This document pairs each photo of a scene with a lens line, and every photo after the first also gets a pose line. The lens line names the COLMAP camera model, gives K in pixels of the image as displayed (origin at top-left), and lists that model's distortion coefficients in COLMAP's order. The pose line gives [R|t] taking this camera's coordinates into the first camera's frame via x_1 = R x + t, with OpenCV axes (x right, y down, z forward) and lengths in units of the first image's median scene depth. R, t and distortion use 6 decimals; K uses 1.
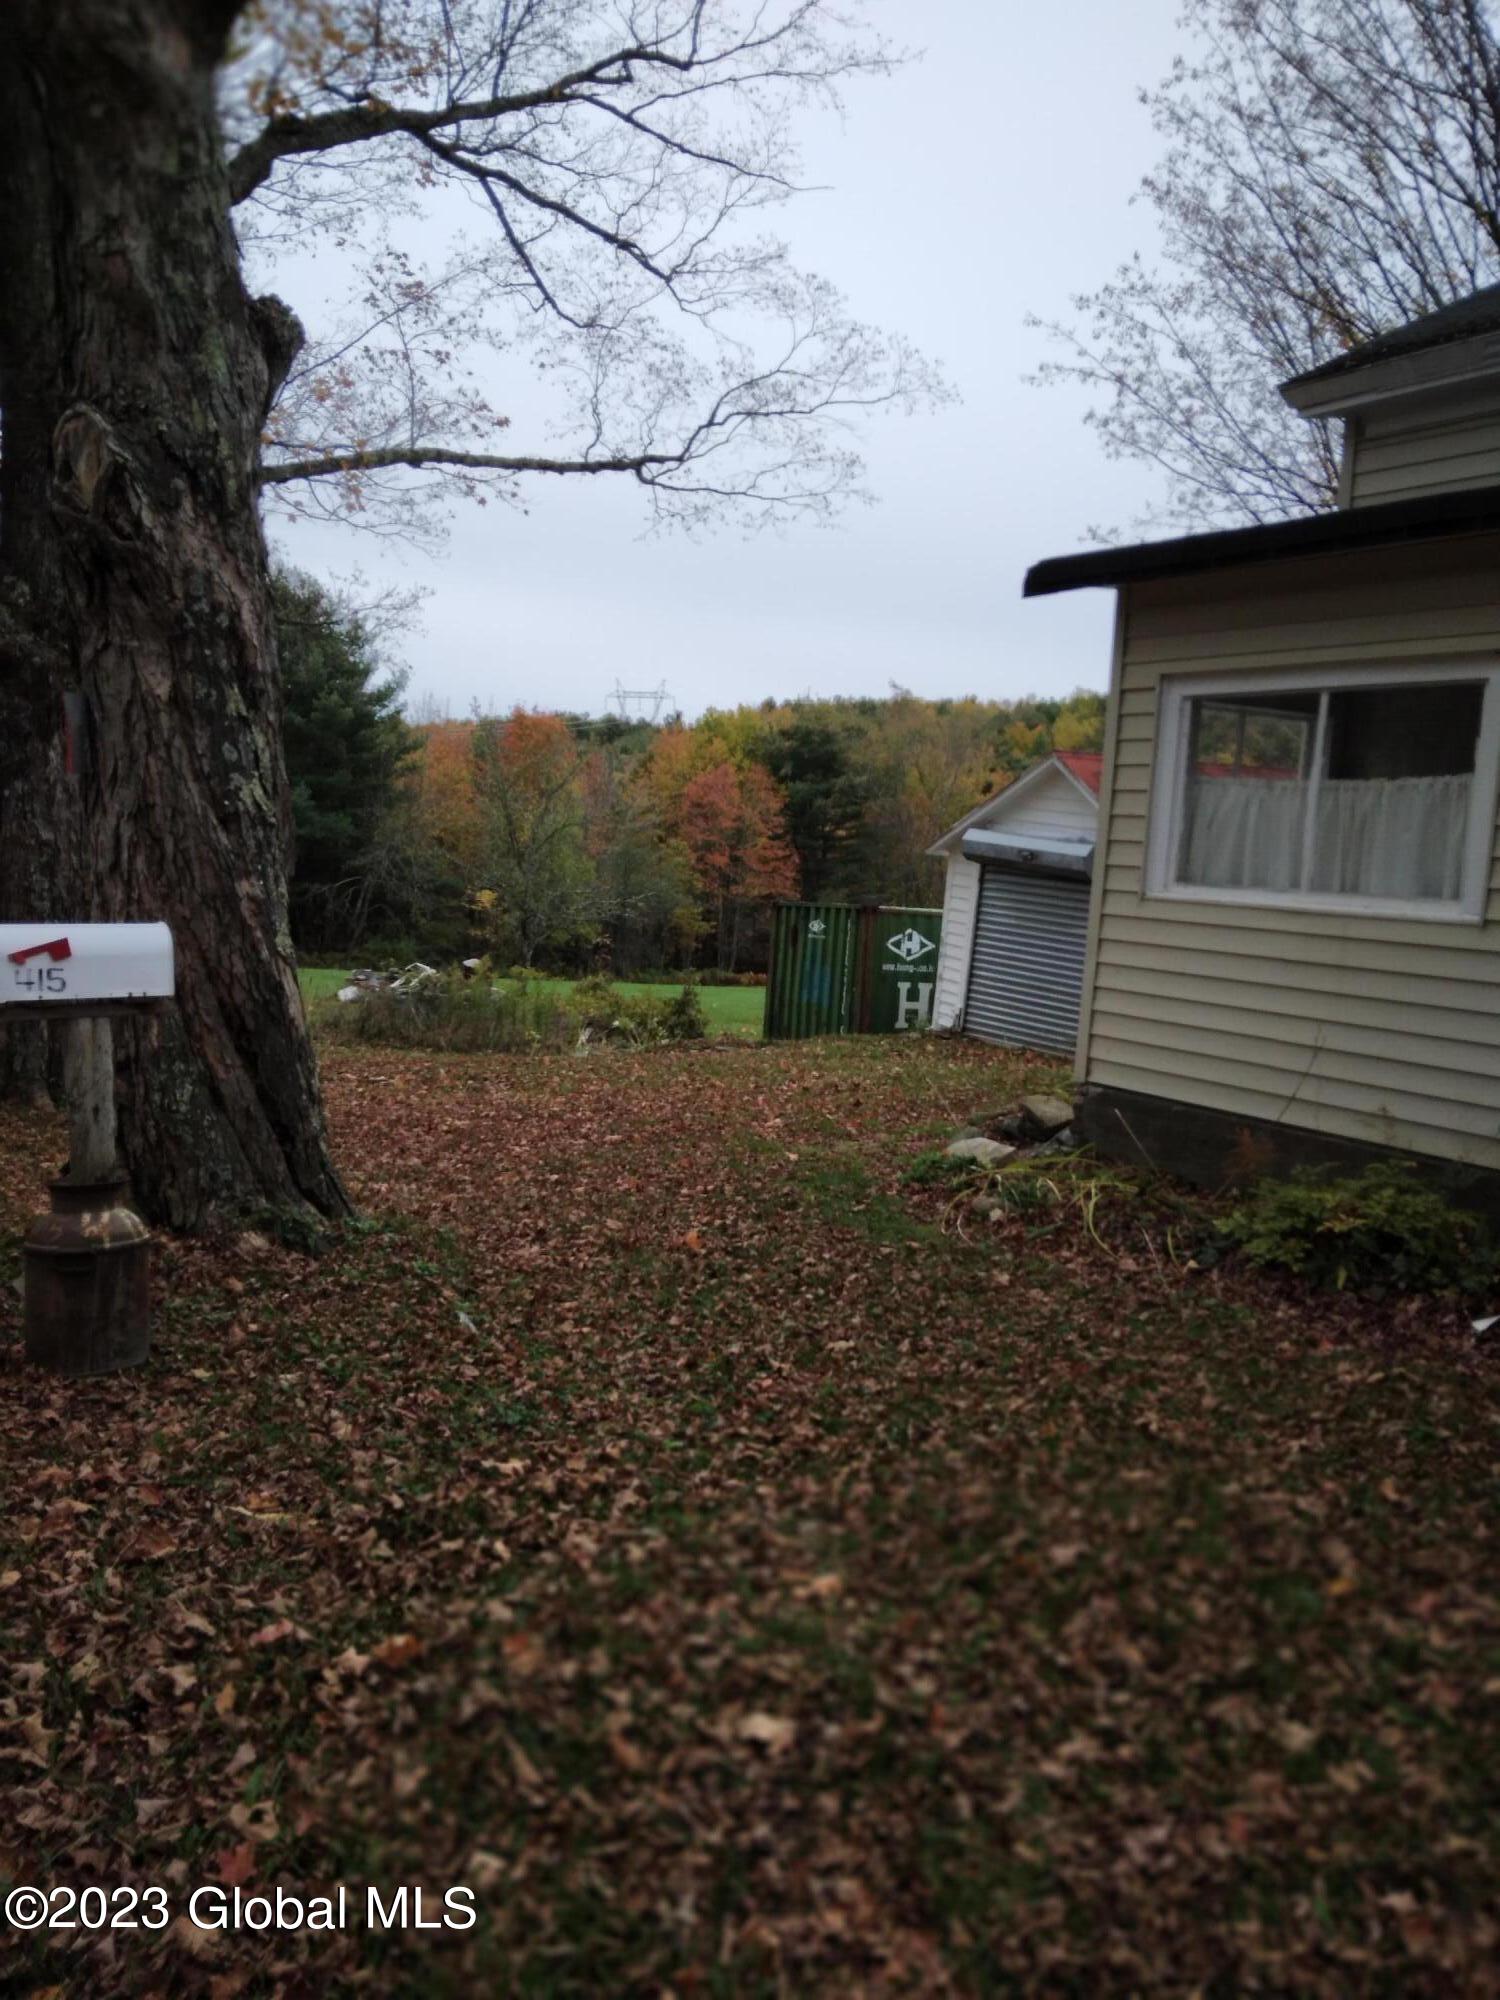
lens RADIAL K [[1457.0, 0, 740.8], [0, 1457.0, 992.5], [0, 0, 1]] dist [0.004431, -0.005100]
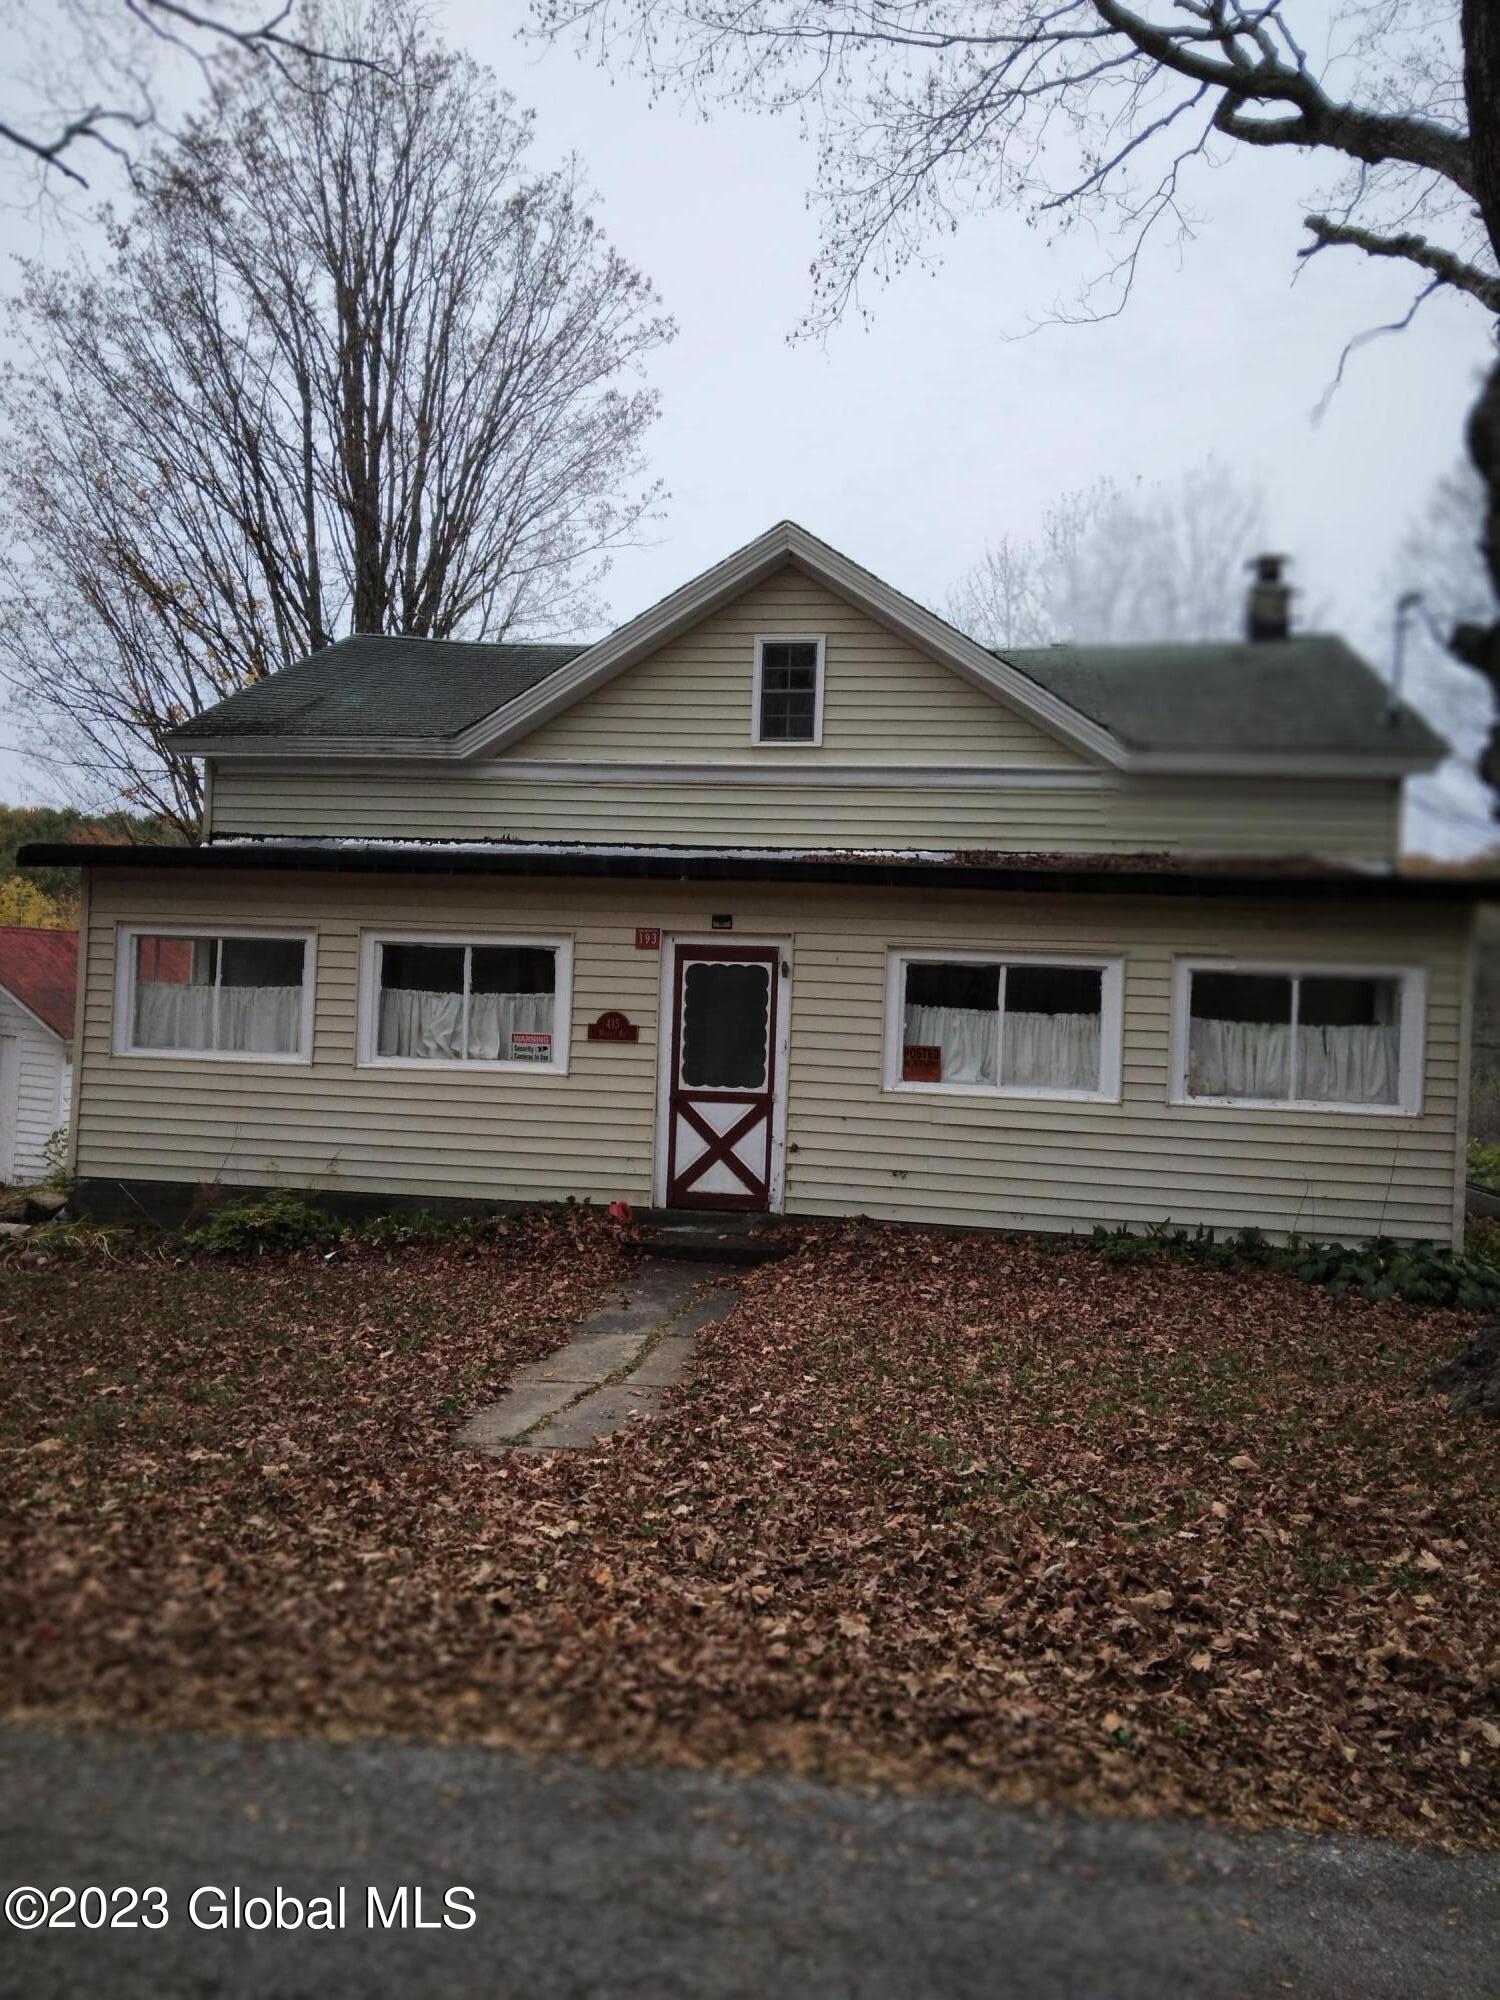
lens RADIAL K [[1457.0, 0, 747.3], [0, 1457.0, 997.1], [0, 0, 1]] dist [0.004431, -0.005100]
pose [[0.699584, -0.020101, 0.714267, -0.414544], [0.078570, 0.995707, -0.048934, 0.003787], [-0.710217, 0.090354, 0.698160, -0.684096]]
